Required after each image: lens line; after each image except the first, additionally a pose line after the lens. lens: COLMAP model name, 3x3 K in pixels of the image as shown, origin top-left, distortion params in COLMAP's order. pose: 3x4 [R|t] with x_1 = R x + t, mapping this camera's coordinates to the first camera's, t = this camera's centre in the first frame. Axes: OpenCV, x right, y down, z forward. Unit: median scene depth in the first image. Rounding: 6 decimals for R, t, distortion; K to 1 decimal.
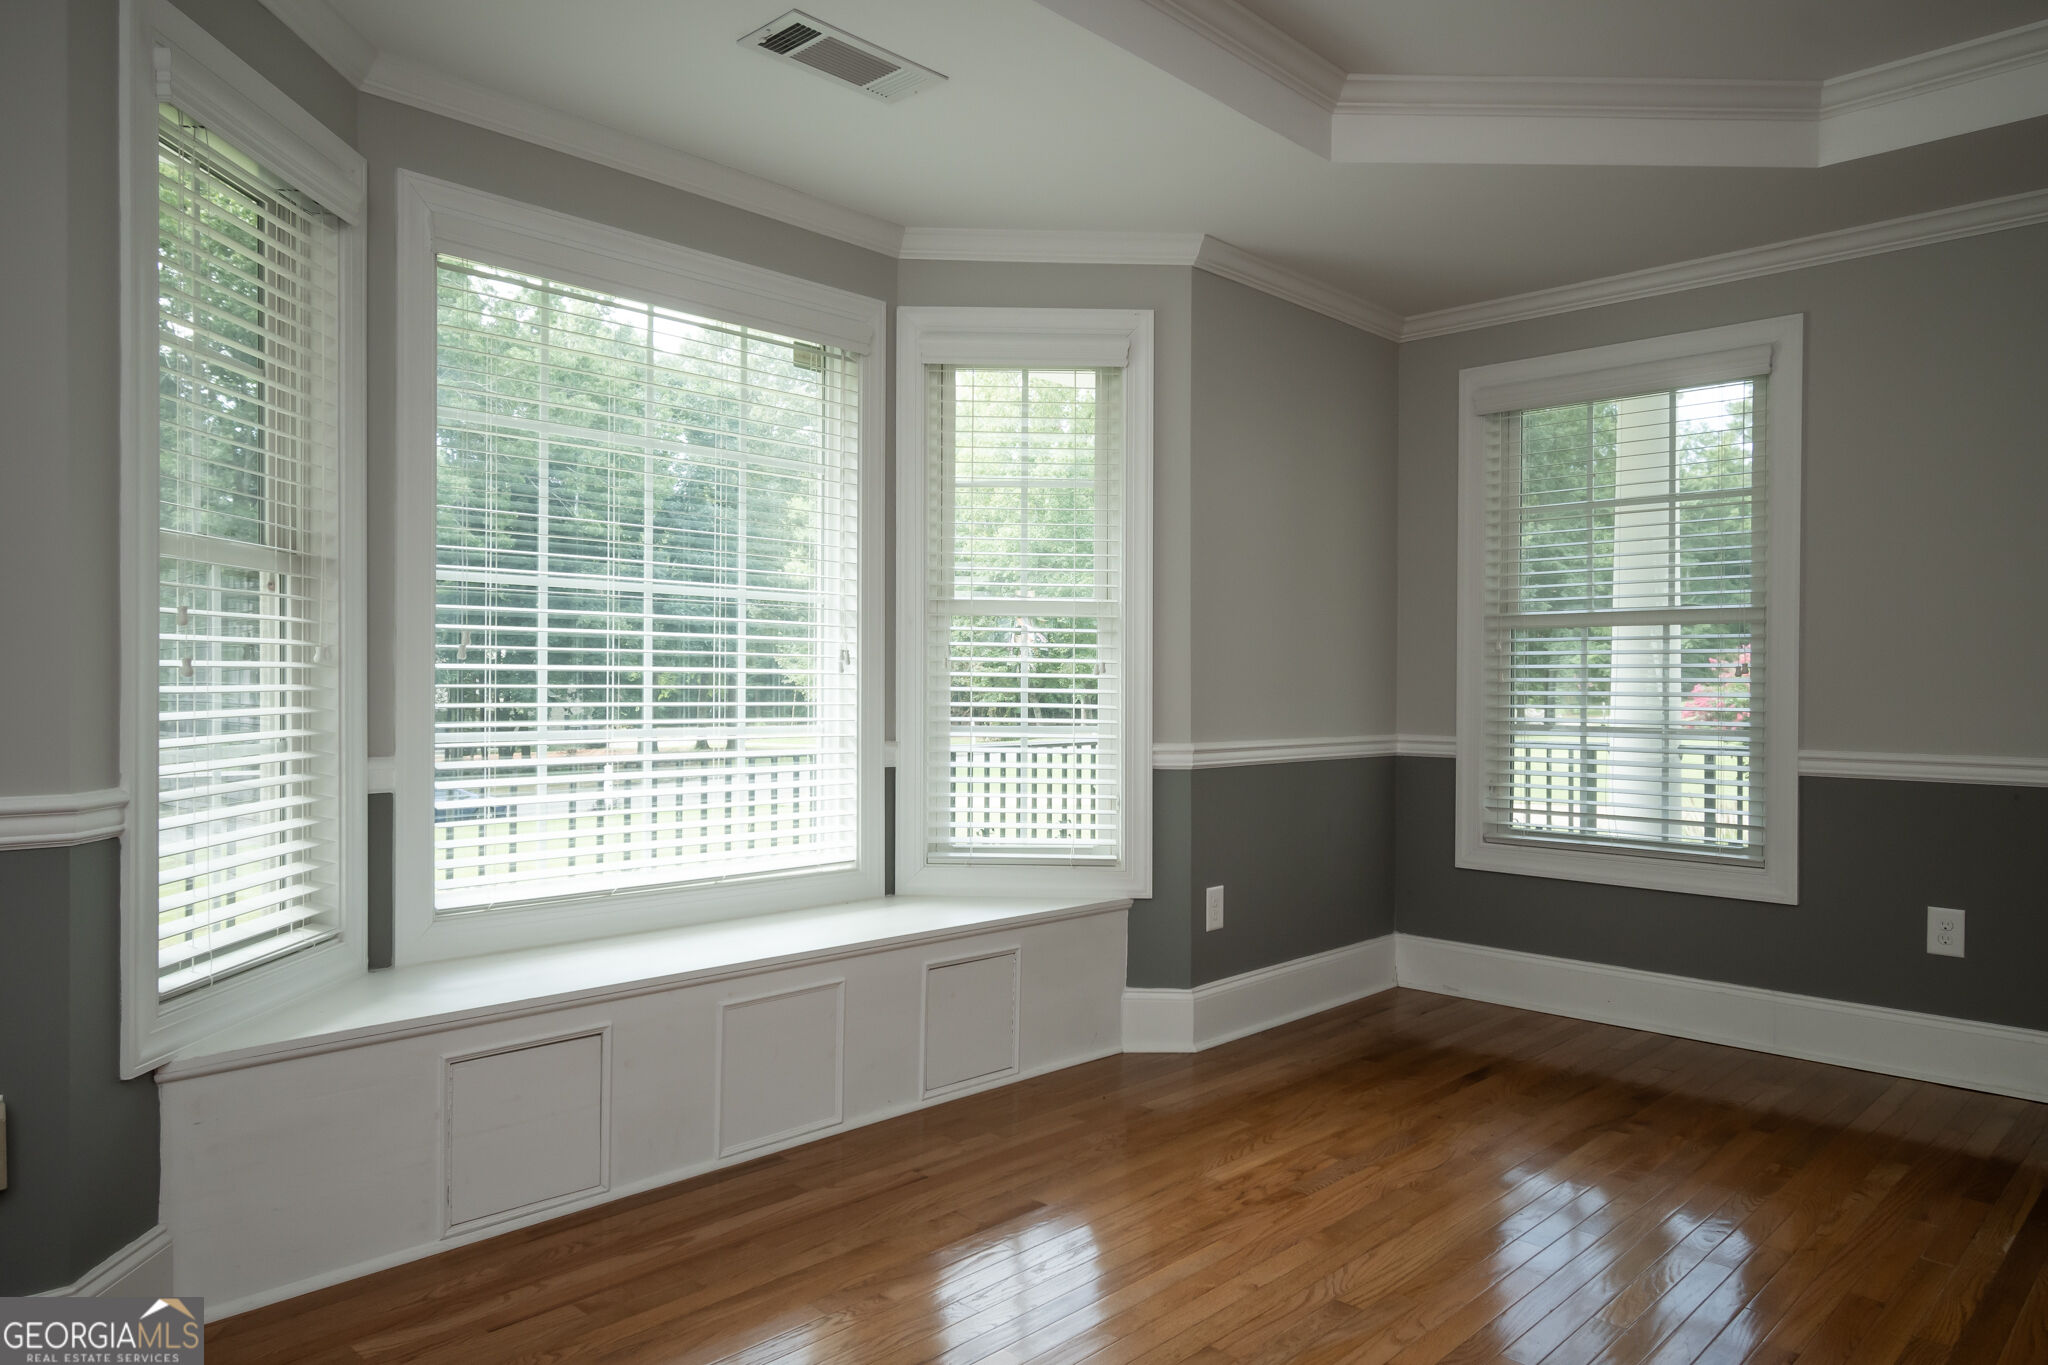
lens RADIAL K [[1308.7, 0, 1025.4], [0, 1308.7, 687.0], [0, 0, 1]] dist [0.000653, 0.000878]
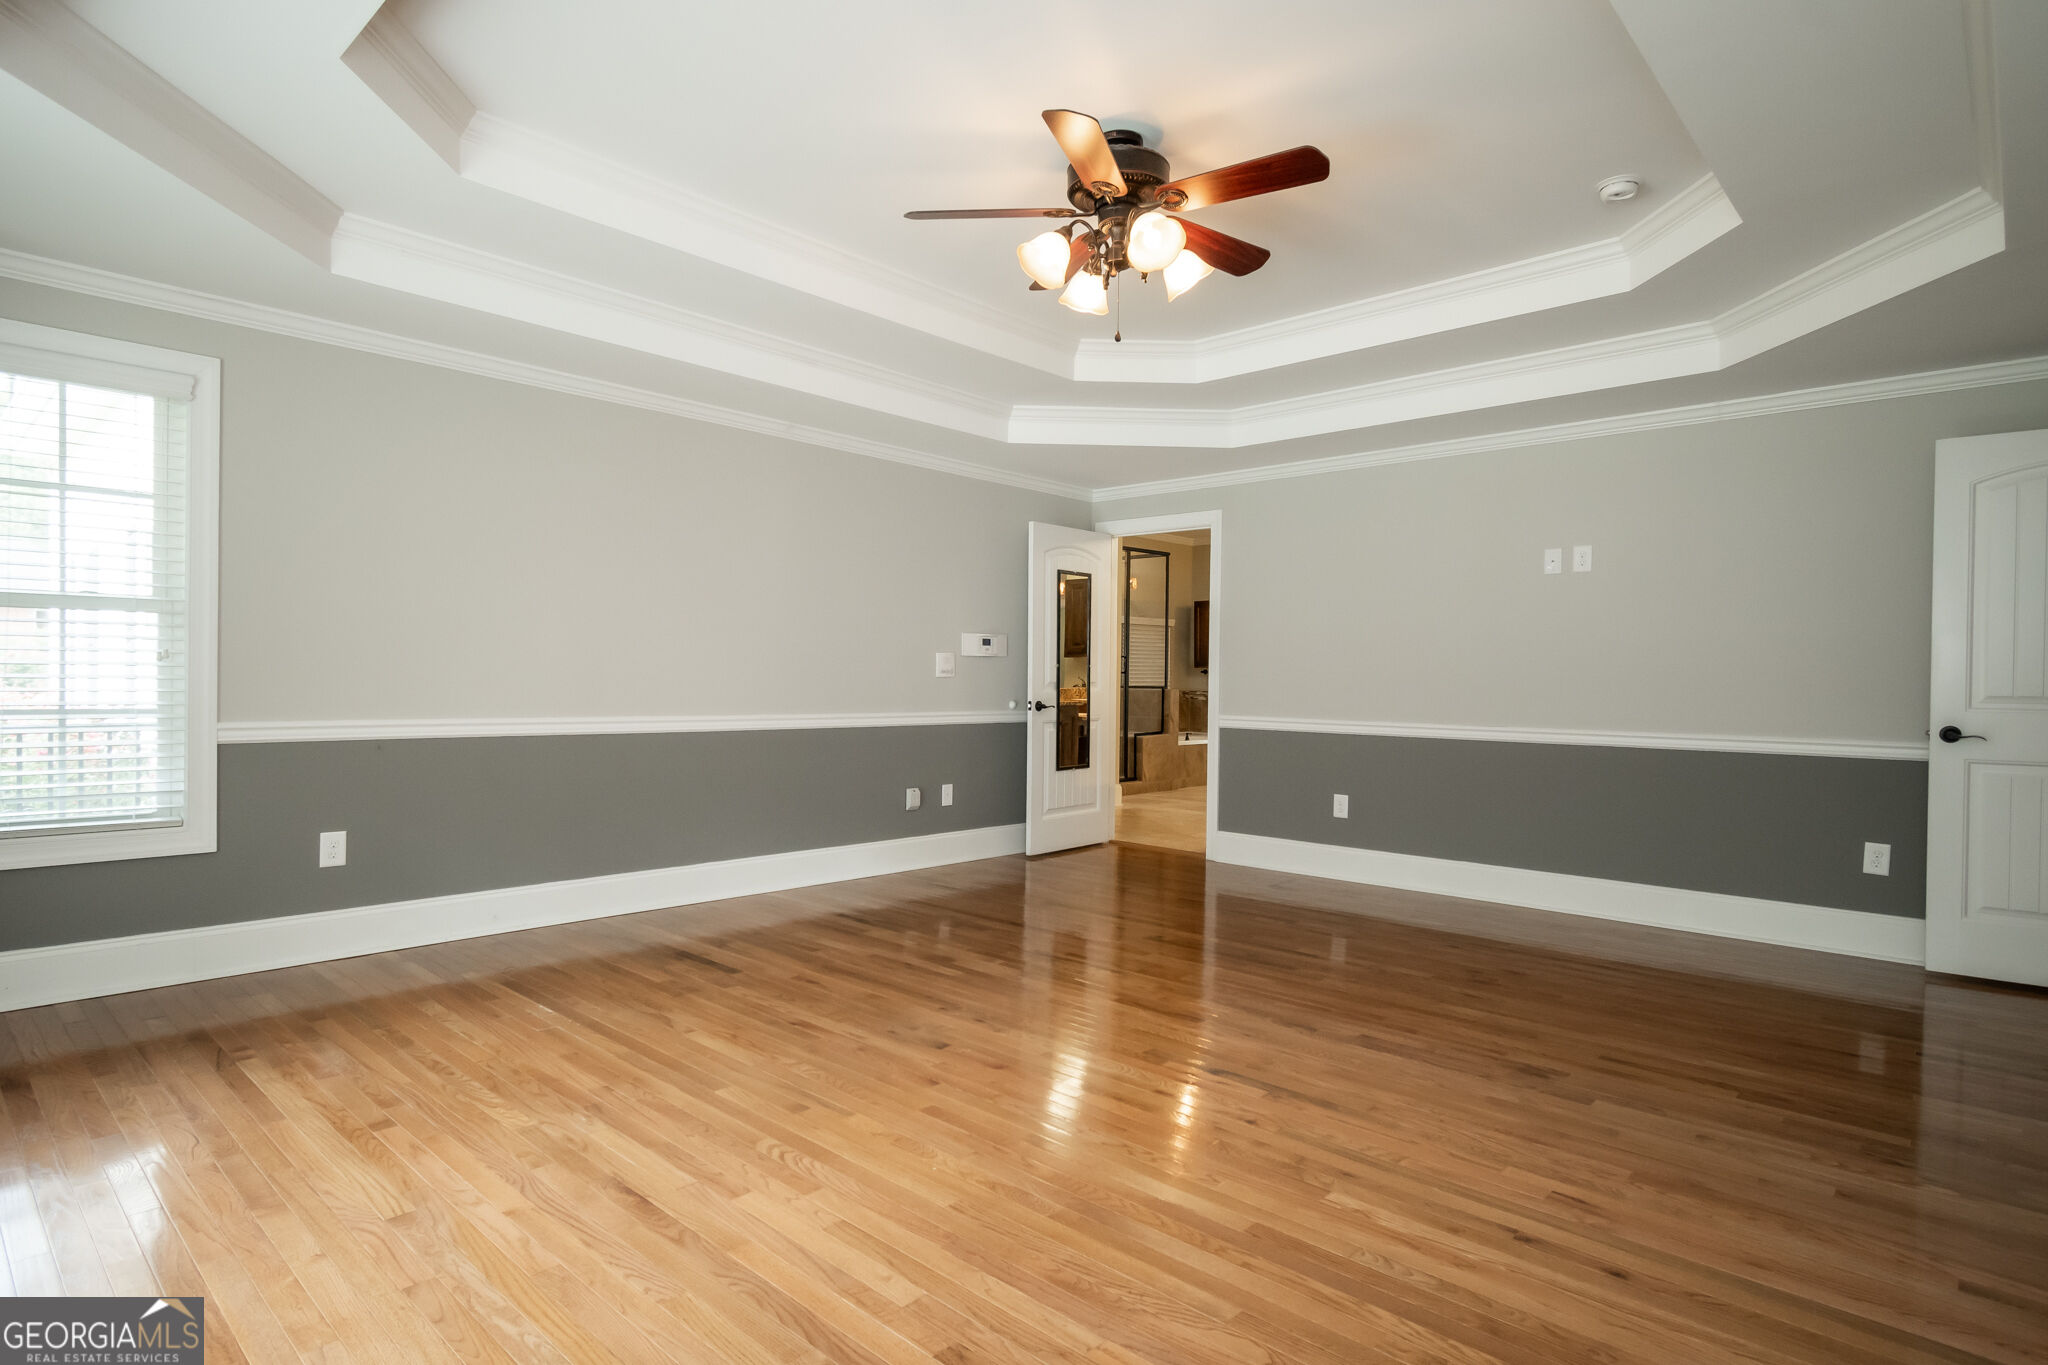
lens RADIAL K [[1046.9, 0, 1044.5], [0, 1046.9, 687.8], [0, 0, 1]] dist [-0.000349, 0.000517]
pose [[-0.020405, -0.013602, 0.999699, -0.390187], [-0.012165, 0.999837, 0.013356, -0.006360], [-0.999718, -0.011889, -0.020567, 0.262430]]
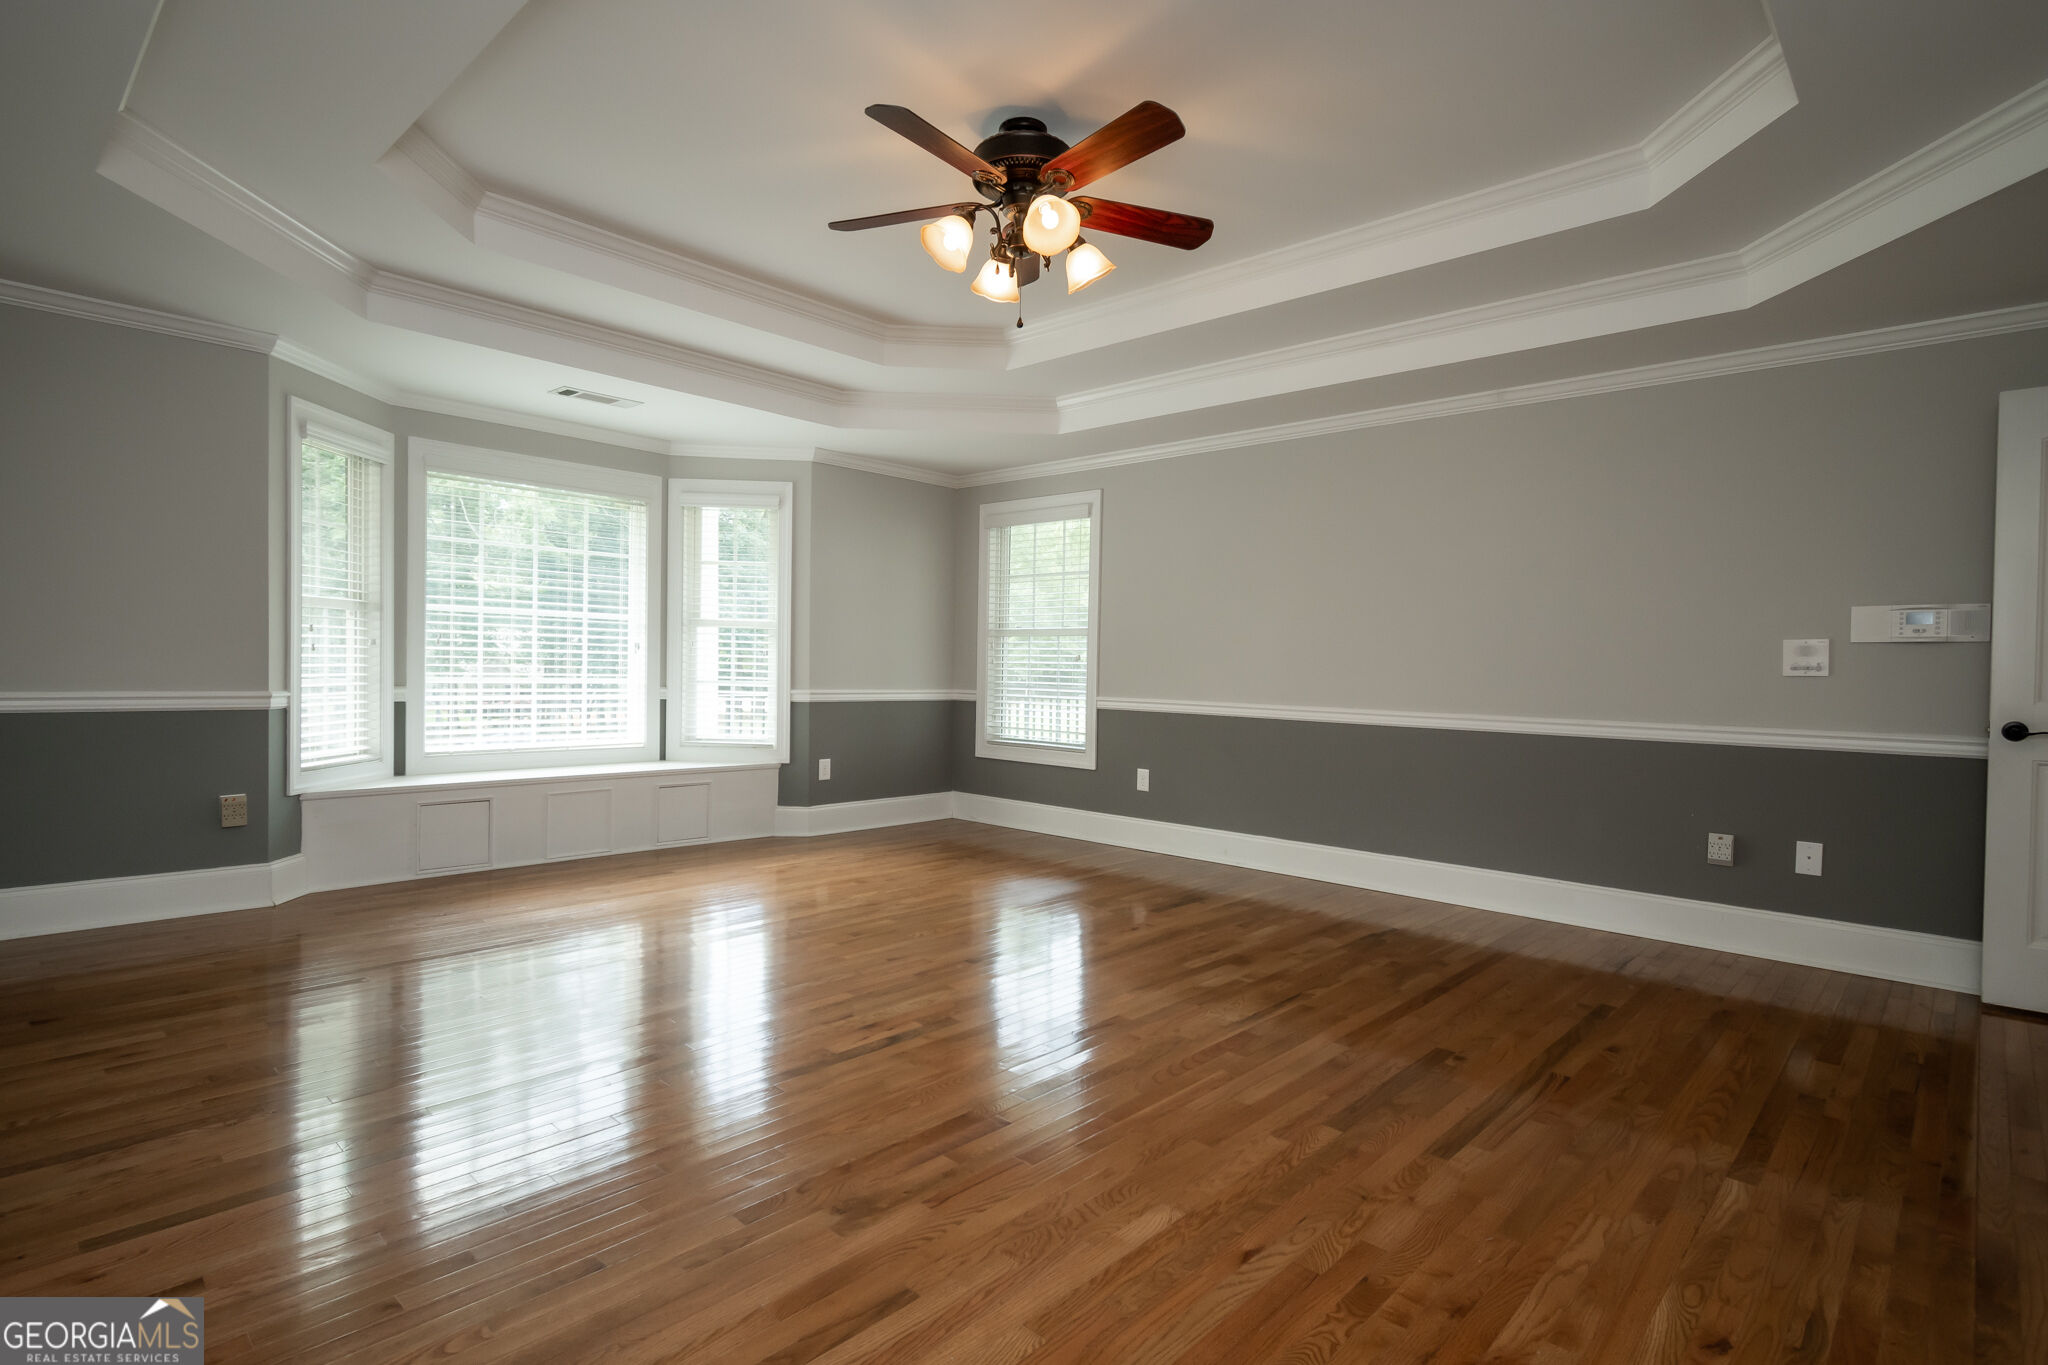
lens RADIAL K [[1023.9, 0, 1036.9], [0, 1023.9, 681.3], [0, 0, 1]] dist [0.002943, -0.002001]
pose [[0.999589, 0.013666, 0.025183, 0.456396], [-0.014016, 0.999807, 0.013766, 0.001979], [-0.024991, -0.014113, 0.999588, -0.656046]]
